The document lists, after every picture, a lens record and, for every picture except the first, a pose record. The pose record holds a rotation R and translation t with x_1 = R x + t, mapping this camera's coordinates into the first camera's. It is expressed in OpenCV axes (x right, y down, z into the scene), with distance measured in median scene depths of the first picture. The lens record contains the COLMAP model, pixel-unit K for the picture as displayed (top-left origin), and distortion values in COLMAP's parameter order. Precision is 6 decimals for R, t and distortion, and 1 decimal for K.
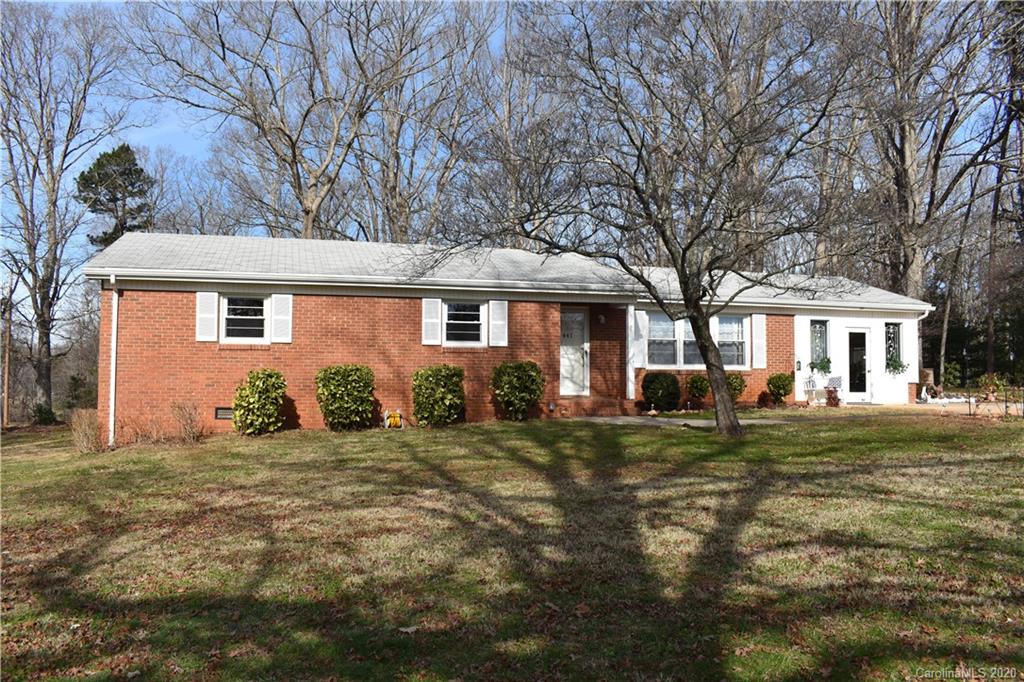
lens RADIAL K [[806.4, 0, 512.0], [0, 806.4, 341.0], [0, 0, 1]] dist [-0.093242, 0.012758]
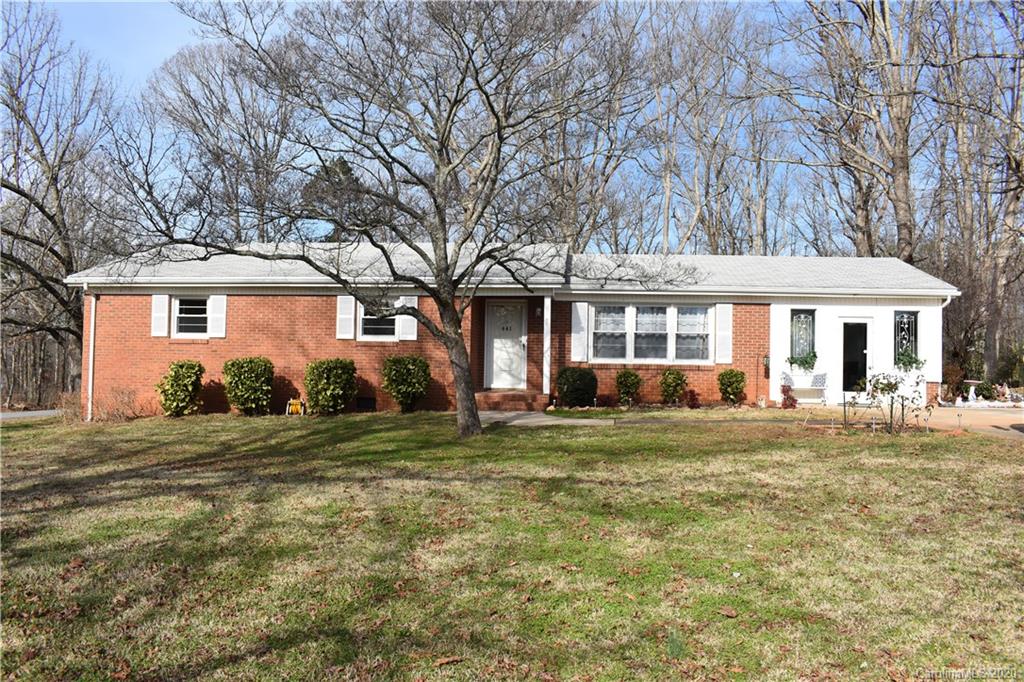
lens RADIAL K [[806.4, 0, 512.0], [0, 806.4, 341.0], [0, 0, 1]] dist [-0.093242, 0.012758]
pose [[0.936918, 0.002044, -0.349543, 0.410952], [0.005007, 0.999802, 0.019267, -0.010192], [0.349513, -0.019802, 0.936722, 0.060309]]
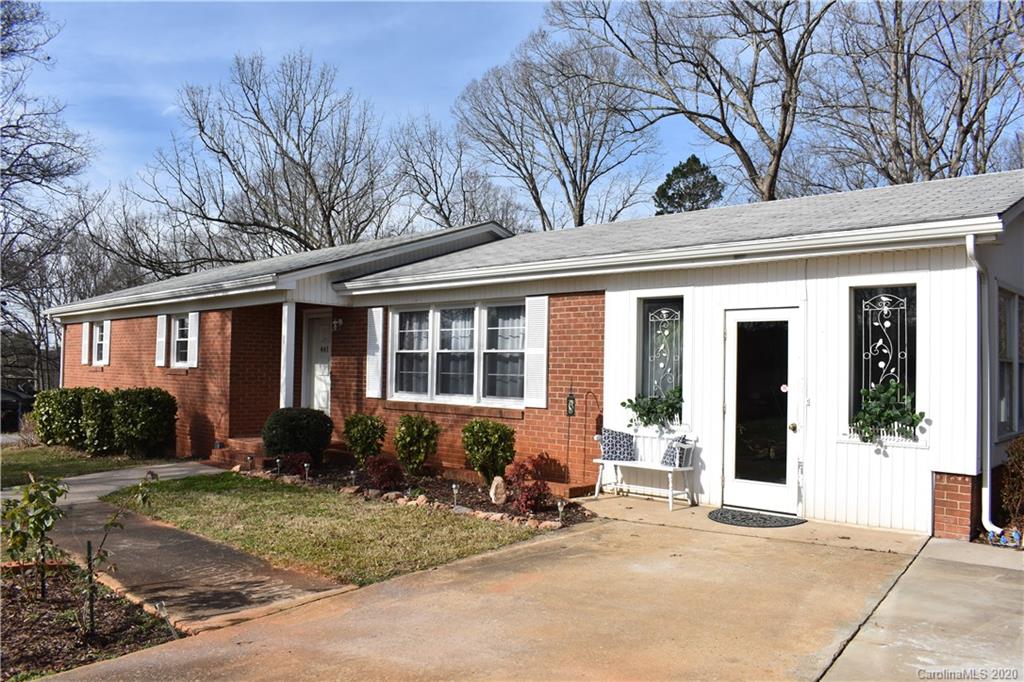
lens RADIAL K [[806.4, 0, 512.0], [0, 806.4, 341.0], [0, 0, 1]] dist [-0.093242, 0.012758]
pose [[0.515182, -0.022474, -0.856786, 0.741014], [0.035608, 0.999354, -0.004802, -0.004442], [0.856341, -0.028035, 0.515650, 0.747775]]
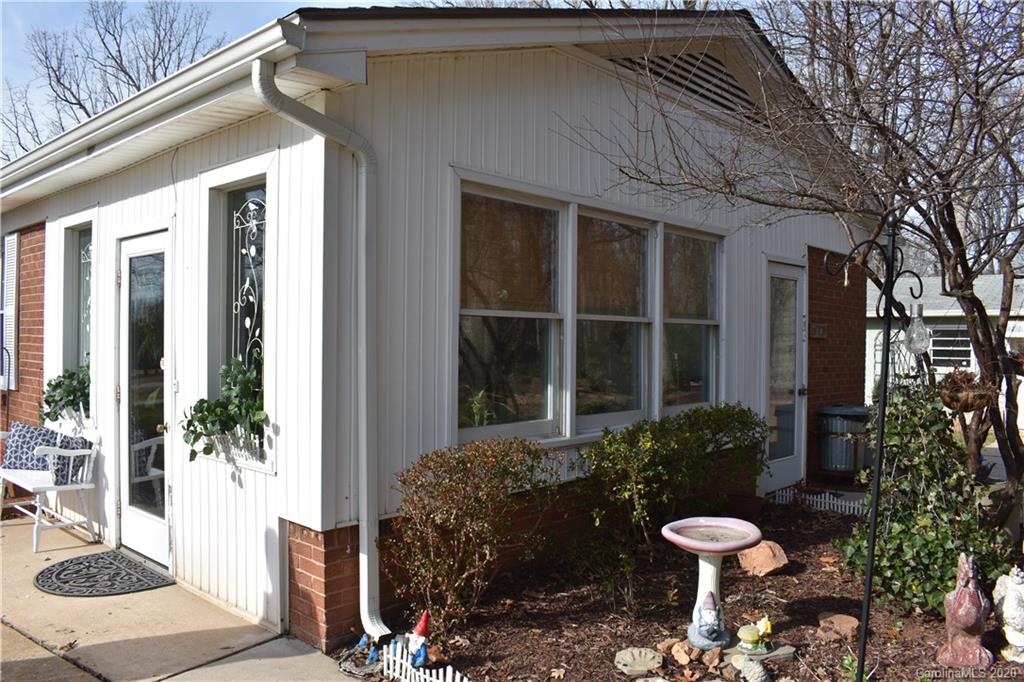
lens RADIAL K [[806.4, 0, 512.0], [0, 806.4, 341.0], [0, 0, 1]] dist [-0.093242, 0.012758]
pose [[0.517553, 0.008361, -0.855610, 0.731170], [0.046440, 0.998204, 0.037845, 0.010740], [0.854390, -0.059322, 0.516235, 1.030368]]
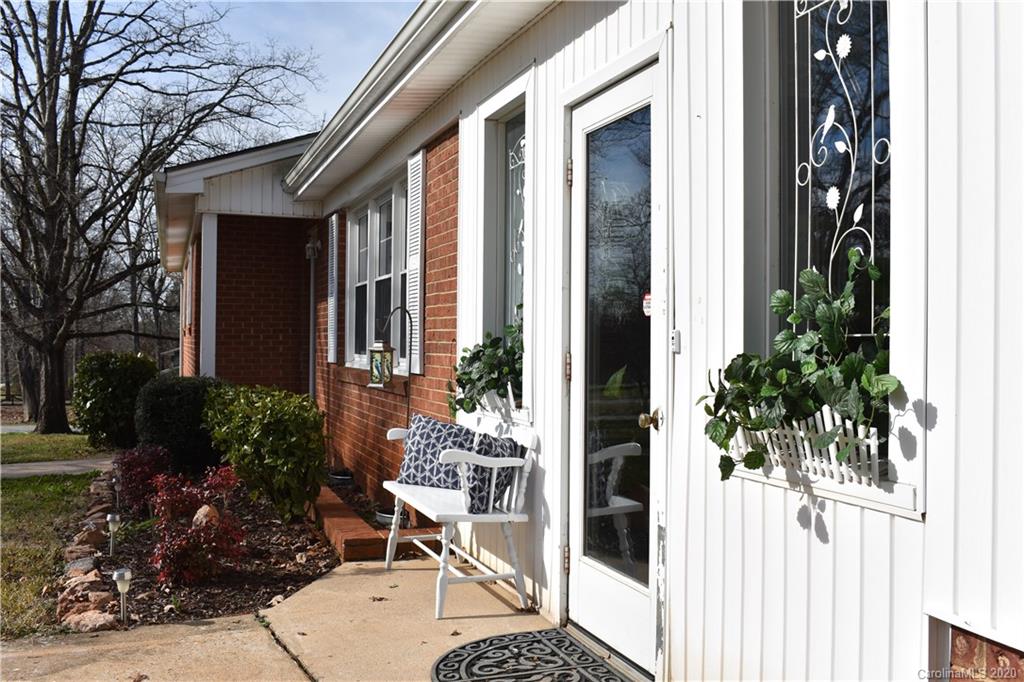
lens RADIAL K [[1026.0, 0, 512.0], [0, 1026.0, 341.0], [0, 0, 1]] dist [-0.067524, -0.003969]
pose [[0.051129, -0.000920, -0.998692, 0.643064], [0.057035, 0.998370, 0.002001, 0.025950], [0.997062, -0.057062, 0.051098, 1.031521]]
